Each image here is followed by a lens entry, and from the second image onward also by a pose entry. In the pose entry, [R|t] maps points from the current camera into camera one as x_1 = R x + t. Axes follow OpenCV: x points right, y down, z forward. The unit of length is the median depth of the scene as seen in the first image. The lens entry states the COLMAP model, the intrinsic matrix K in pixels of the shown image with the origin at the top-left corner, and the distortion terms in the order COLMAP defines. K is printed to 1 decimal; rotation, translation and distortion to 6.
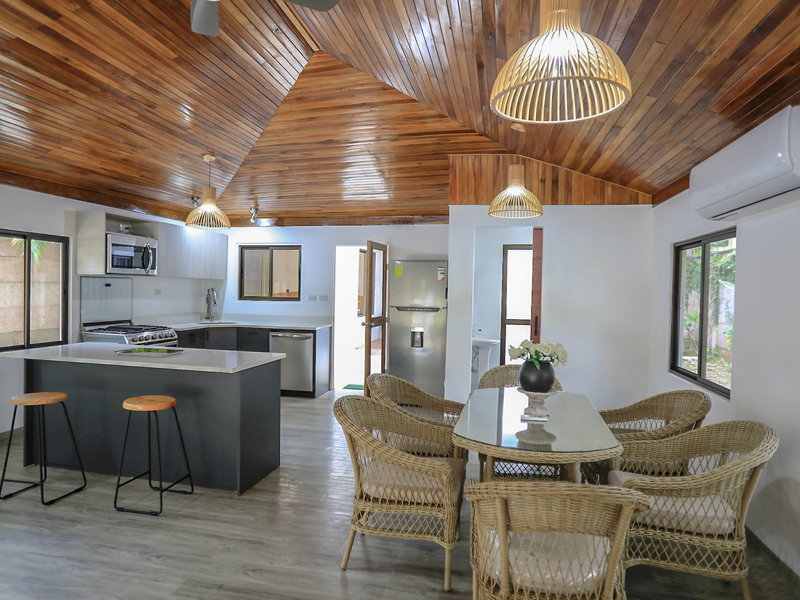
lens RADIAL K [[515.1, 0, 399.1], [0, 515.1, 298.9], [0, 0, 1]] dist [-0.074408, 0.056891]
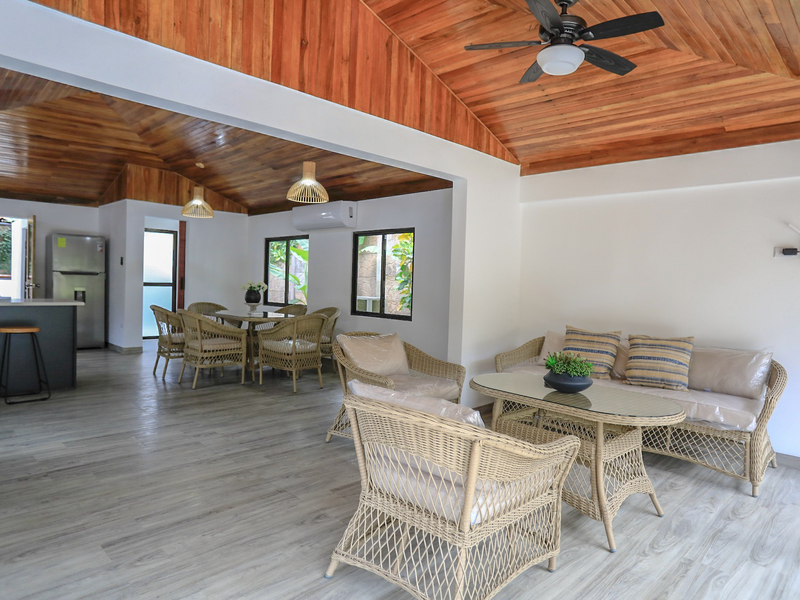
lens RADIAL K [[515.1, 0, 399.1], [0, 515.1, 298.9], [0, 0, 1]] dist [-0.074408, 0.056891]
pose [[0.550750, -0.027902, 0.834204, -0.679337], [-0.004601, 0.999324, 0.036462, 0.040439], [-0.834658, -0.023920, 0.550249, -0.417488]]
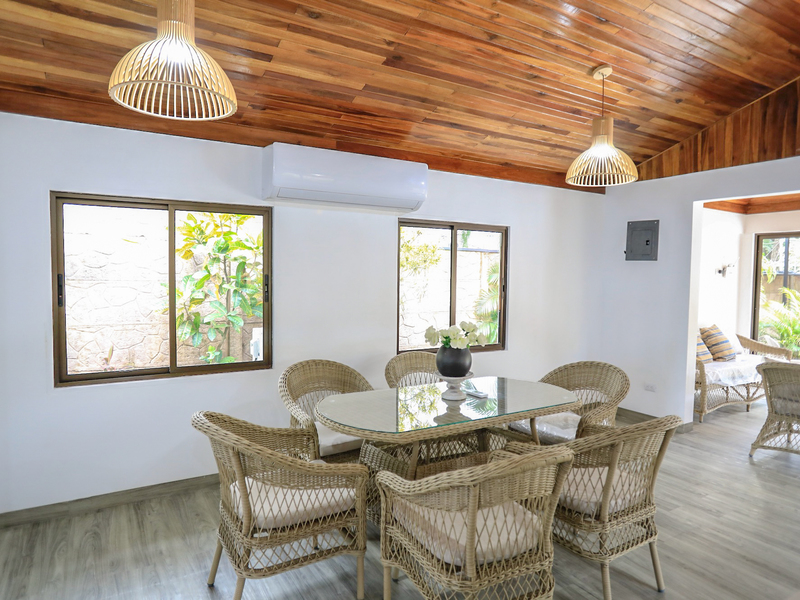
lens RADIAL K [[531.9, 0, 400.0], [0, 531.9, 300.0], [0, 0, 1]] dist [0.000774, 0.000183]
pose [[-0.693528, -0.062759, 0.717691, -0.214631], [-0.009843, 0.996931, 0.077665, -0.022810], [-0.720363, 0.046799, -0.692017, 0.976534]]
